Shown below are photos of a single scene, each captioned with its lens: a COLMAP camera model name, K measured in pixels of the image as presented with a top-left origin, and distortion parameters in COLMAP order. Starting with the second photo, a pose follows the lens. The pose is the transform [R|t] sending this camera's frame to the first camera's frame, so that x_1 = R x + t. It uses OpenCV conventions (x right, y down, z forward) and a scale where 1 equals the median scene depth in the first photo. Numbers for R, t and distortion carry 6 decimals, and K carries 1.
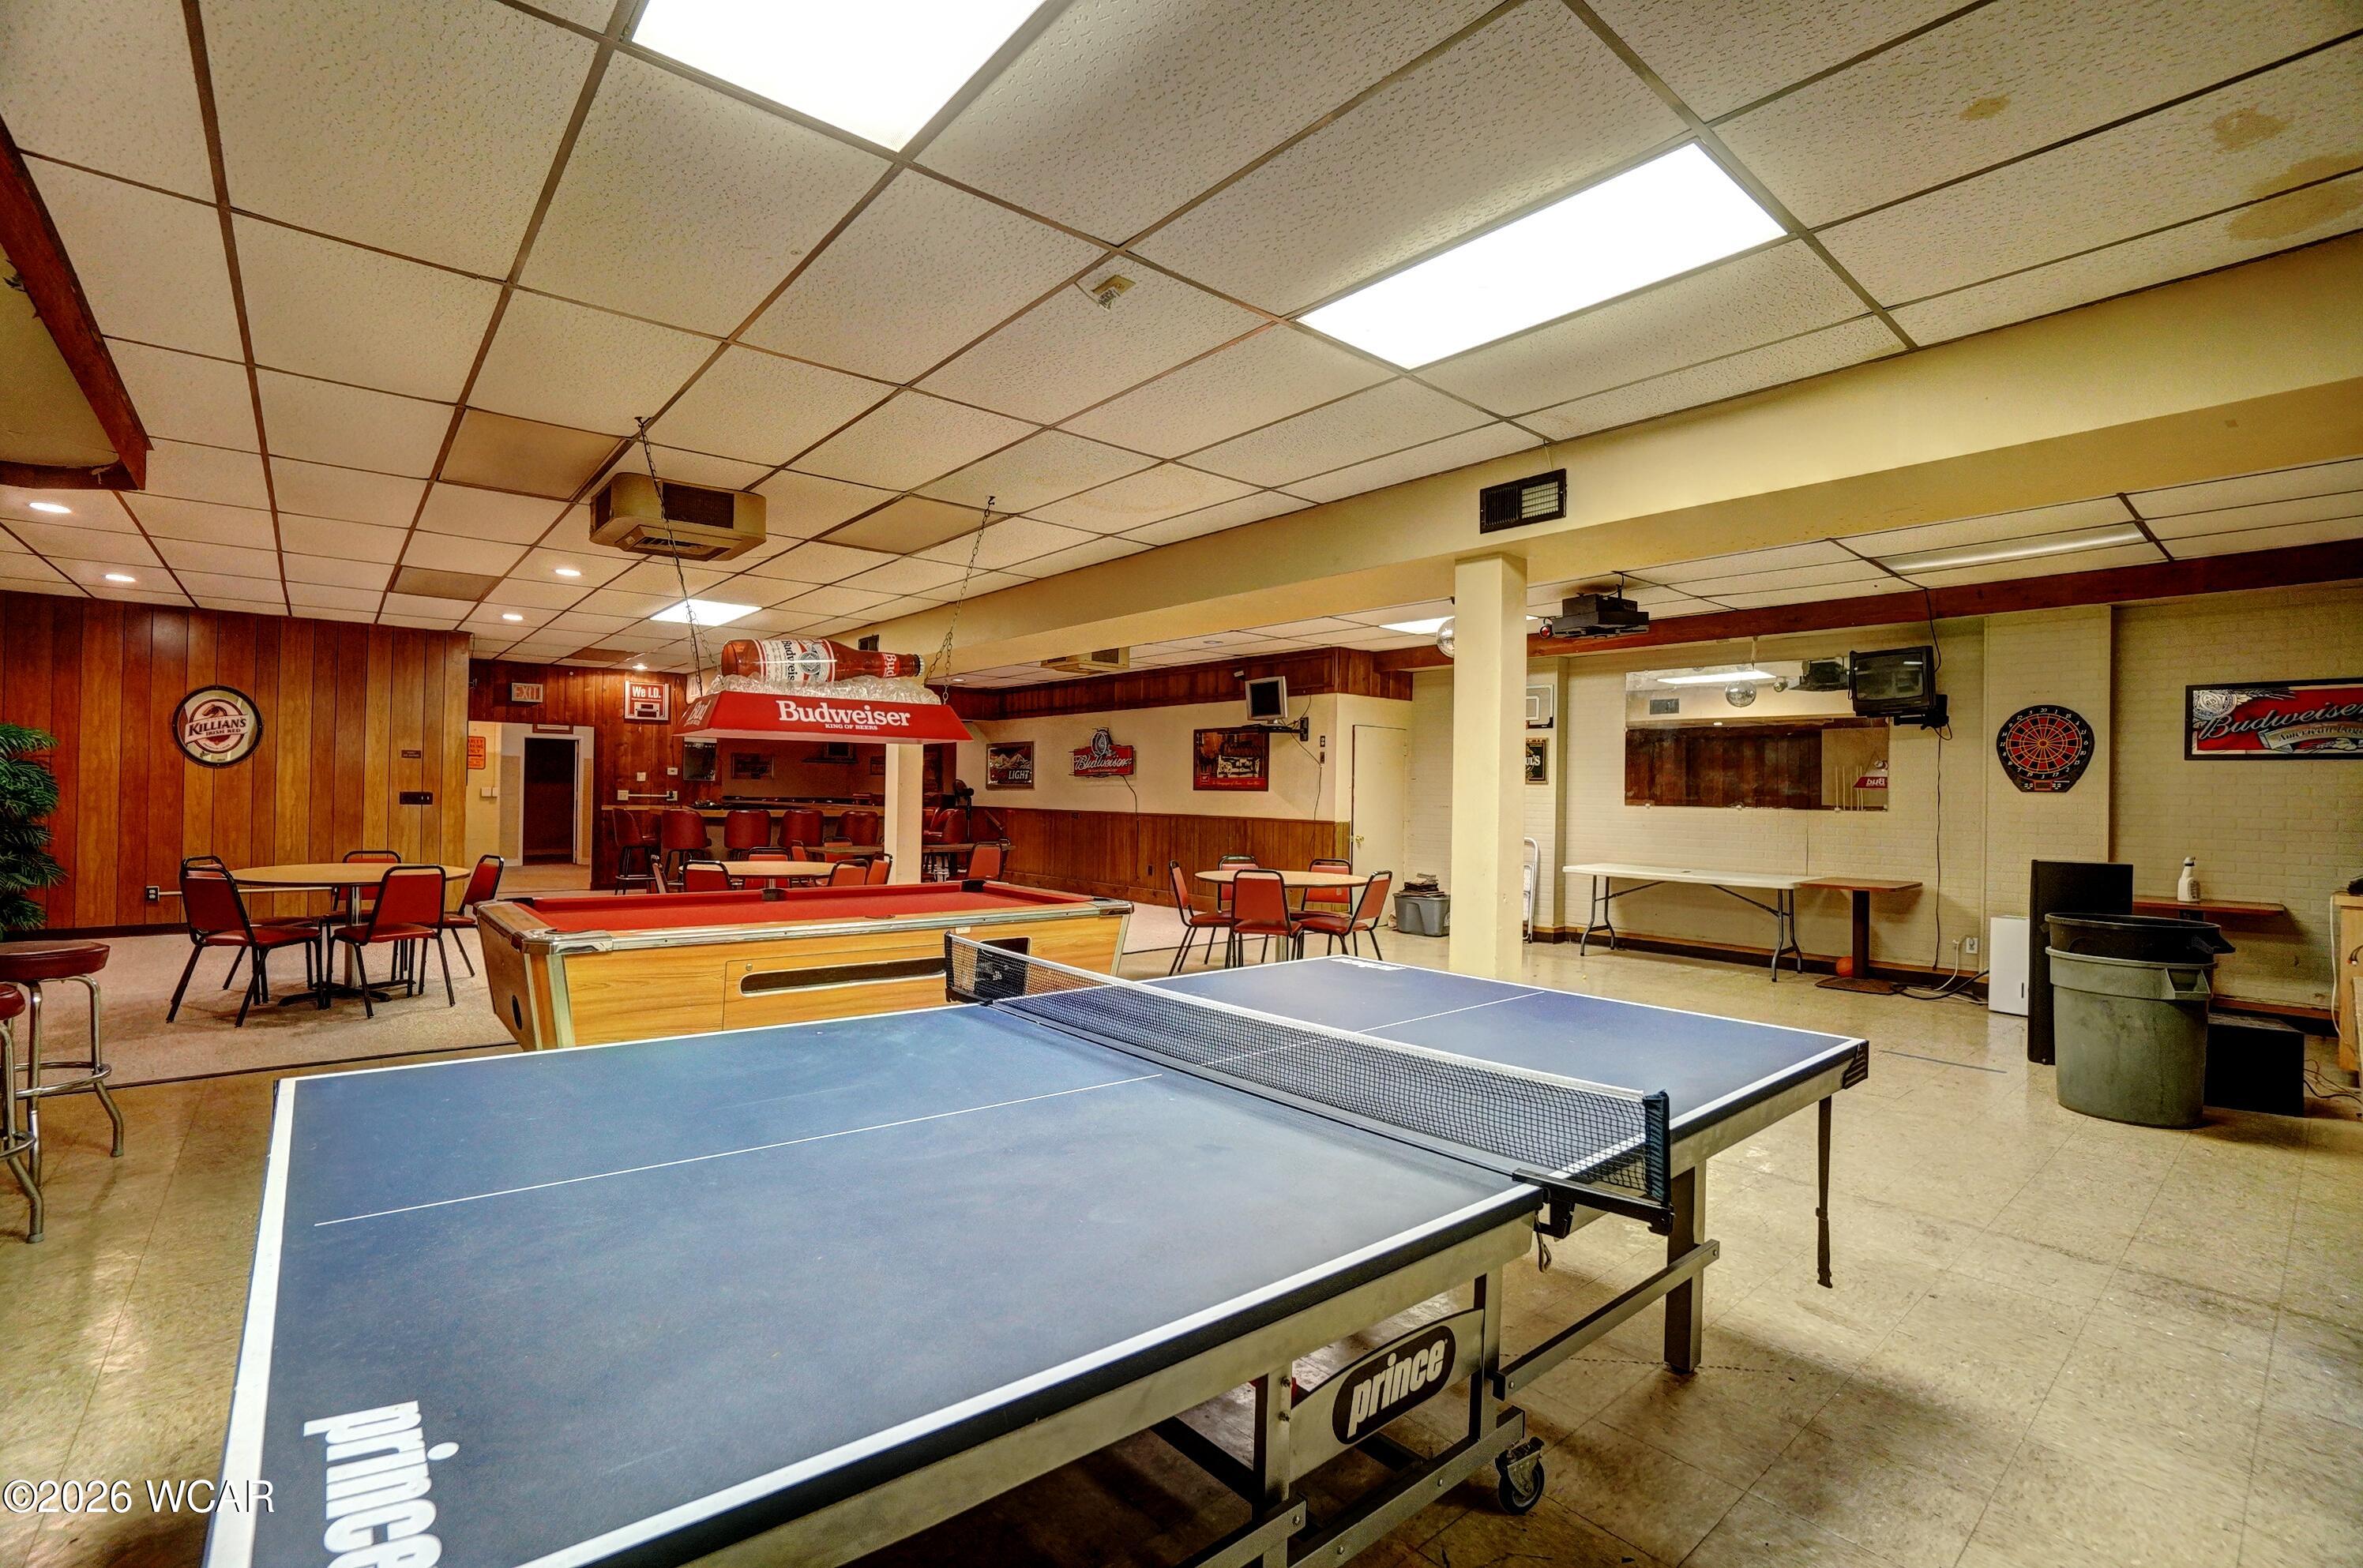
lens RADIAL K [[1045.4, 0, 1154.2], [0, 1045.4, 791.8], [0, 0, 1]] dist [-0.064091, 0.022914]
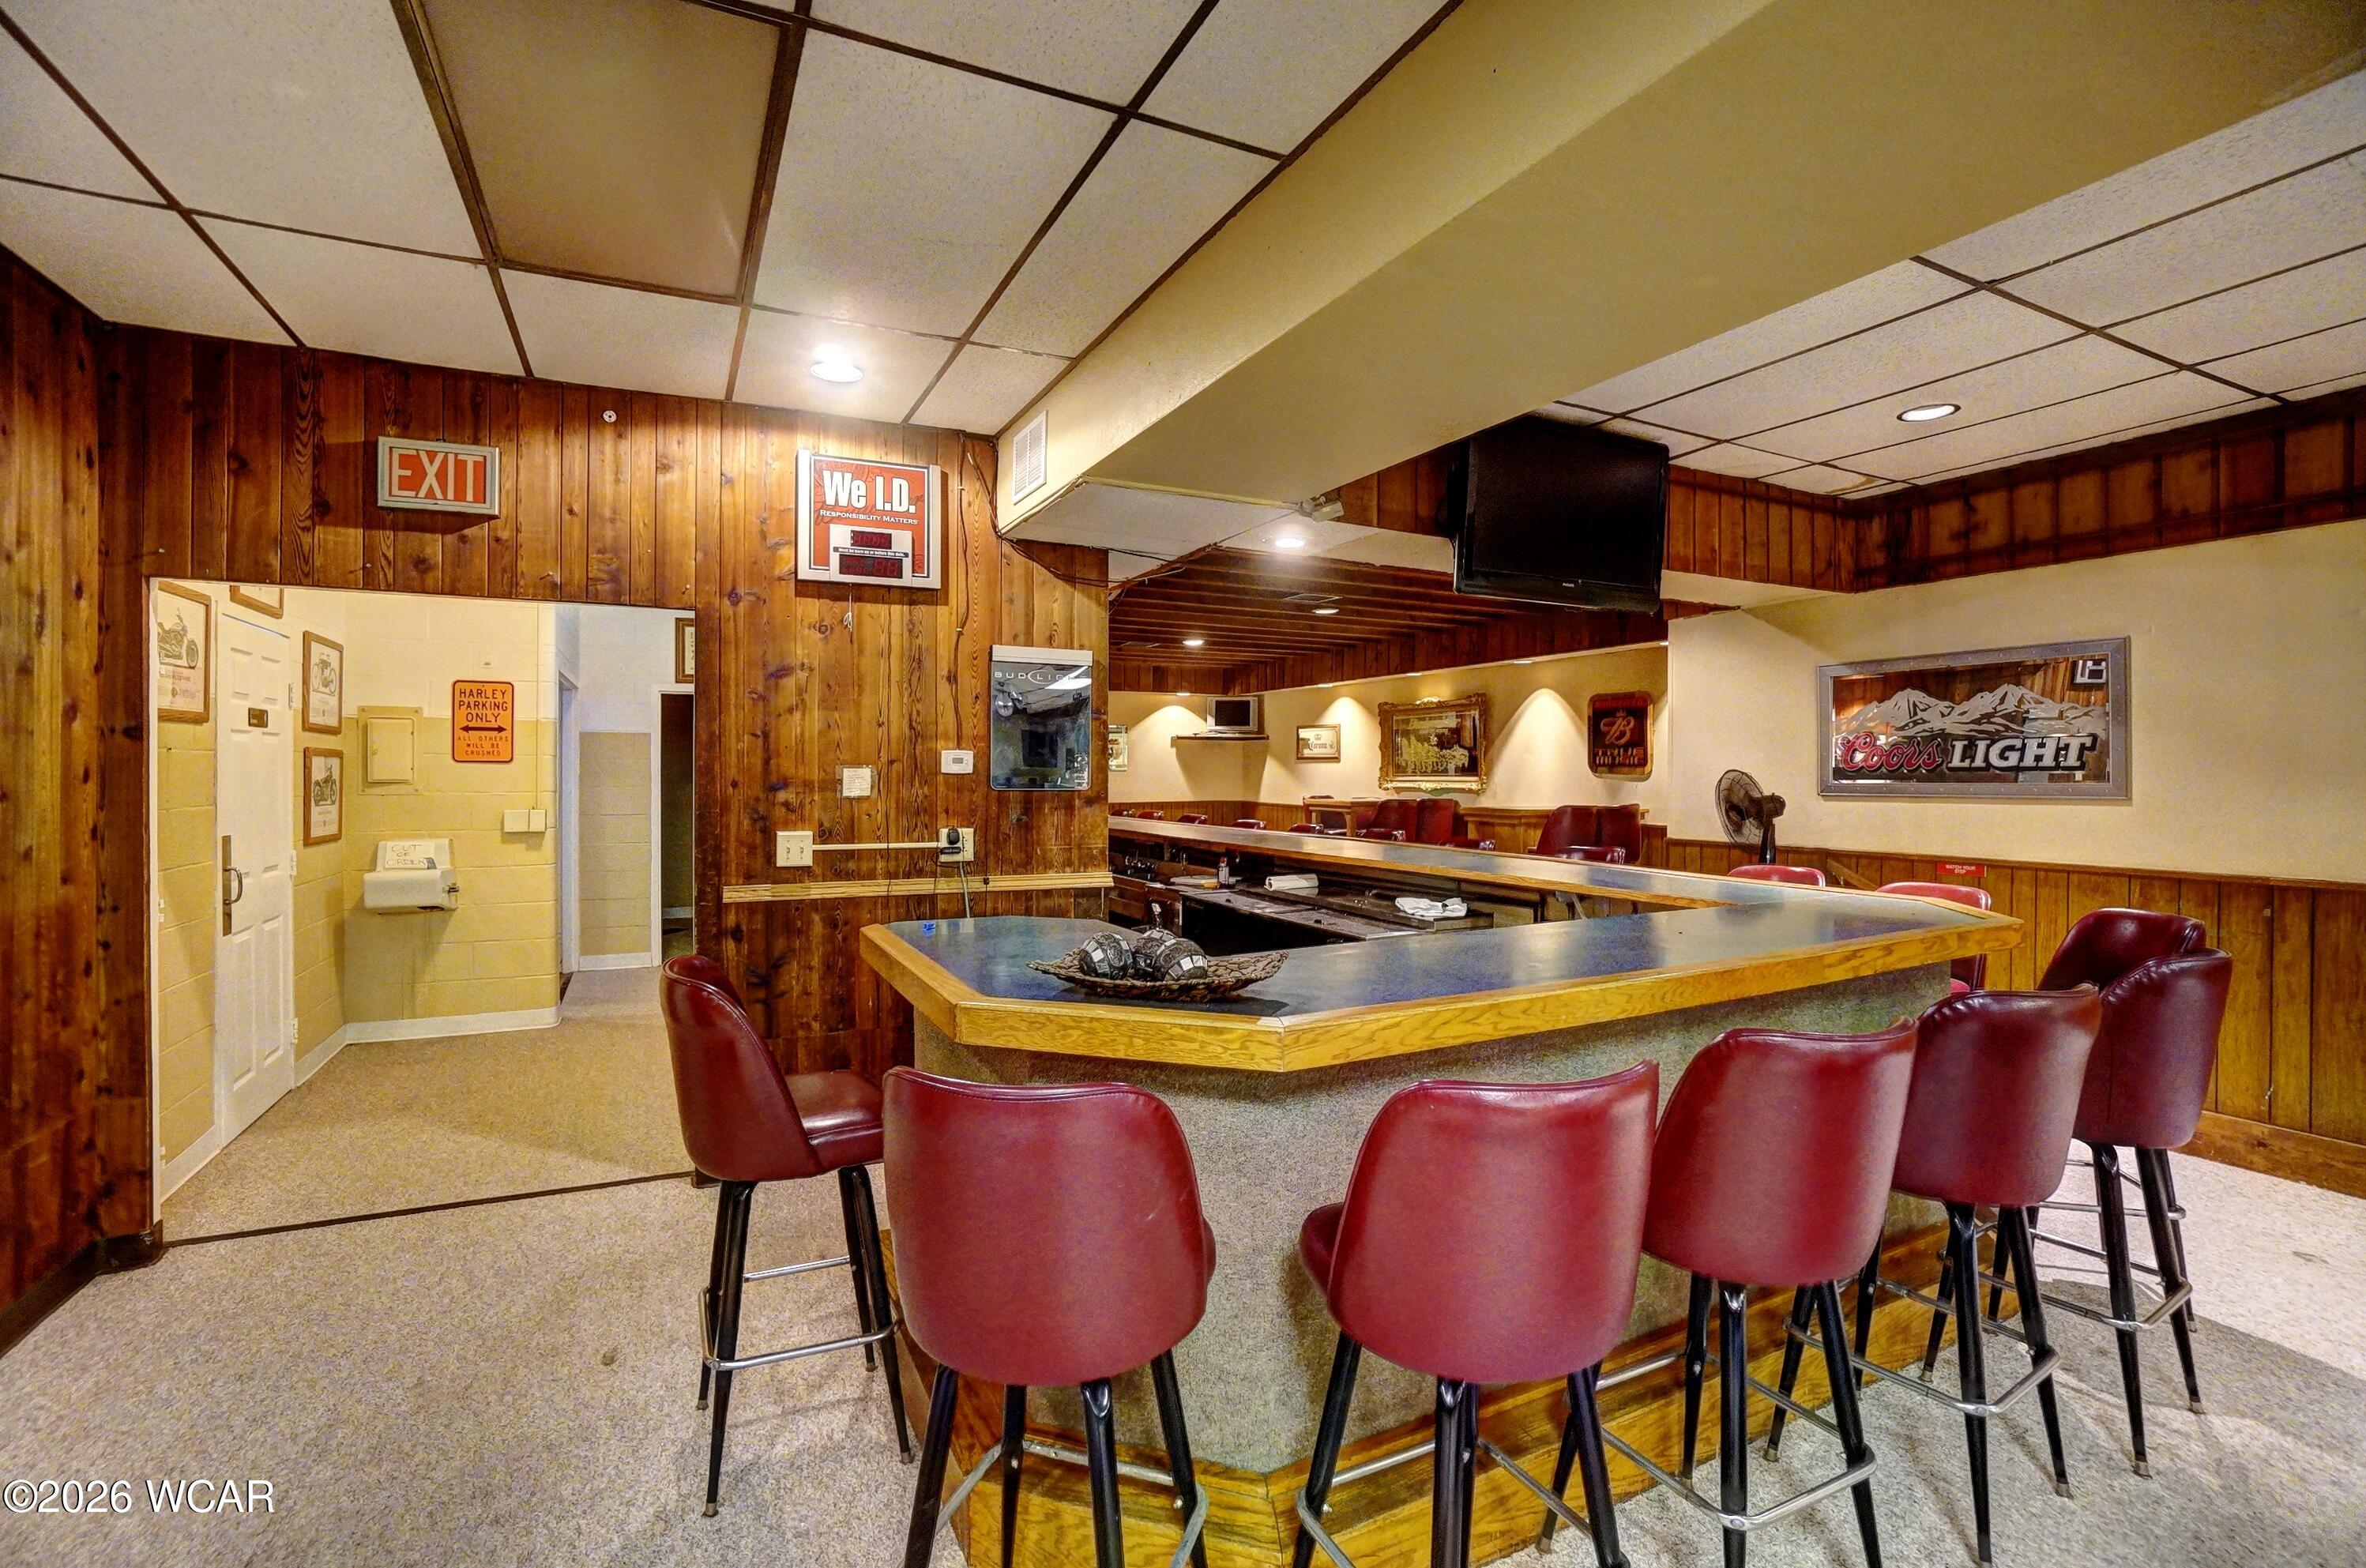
lens RADIAL K [[1040.2, 0, 1166.6], [0, 1040.2, 777.8], [0, 0, 1]] dist [-0.062567, 0.021250]
pose [[0.967370, -0.012900, -0.253040, -0.349285], [0.013997, 0.999899, 0.002536, -0.015782], [0.252982, -0.005995, 0.967452, 0.761913]]
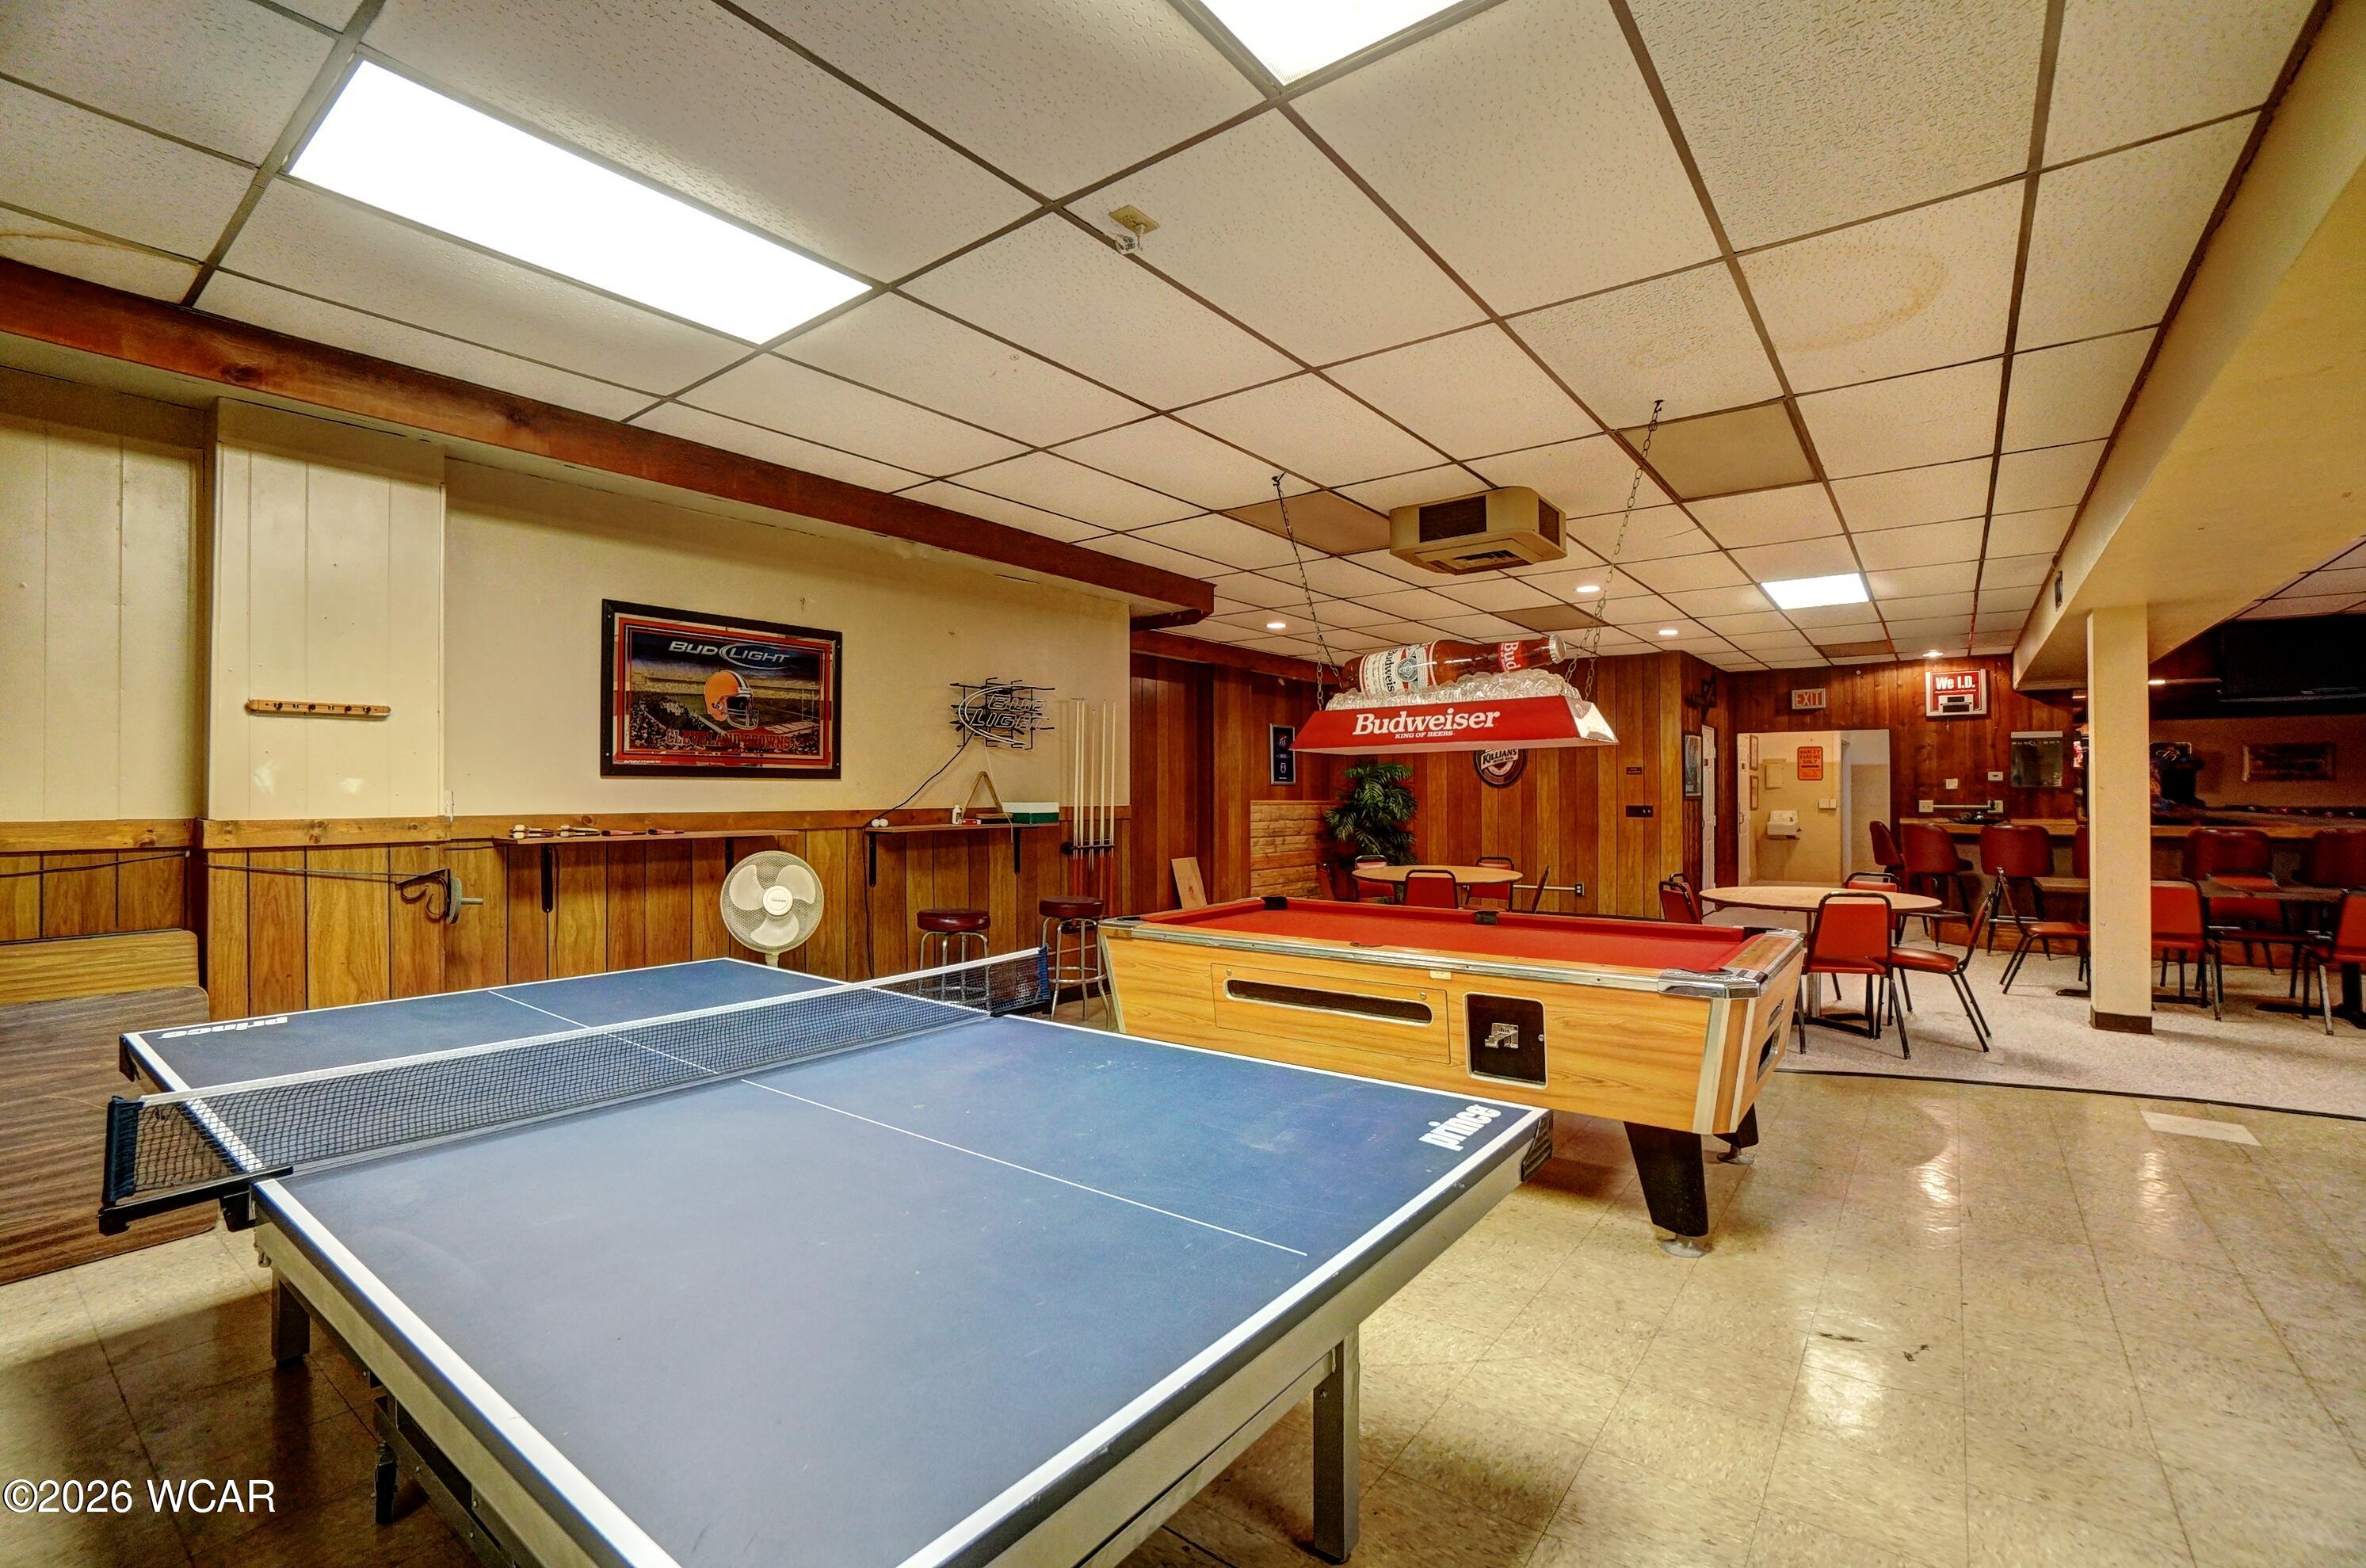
lens RADIAL K [[1053.6, 0, 1183.0], [0, 1053.6, 784.0], [0, 0, 1]] dist [-0.015329, -0.000102]
pose [[0.221239, -0.025552, -0.974885, 0.196470], [0.008908, 0.999668, -0.024180, 0.000226], [0.975179, -0.003335, 0.221393, 0.210521]]
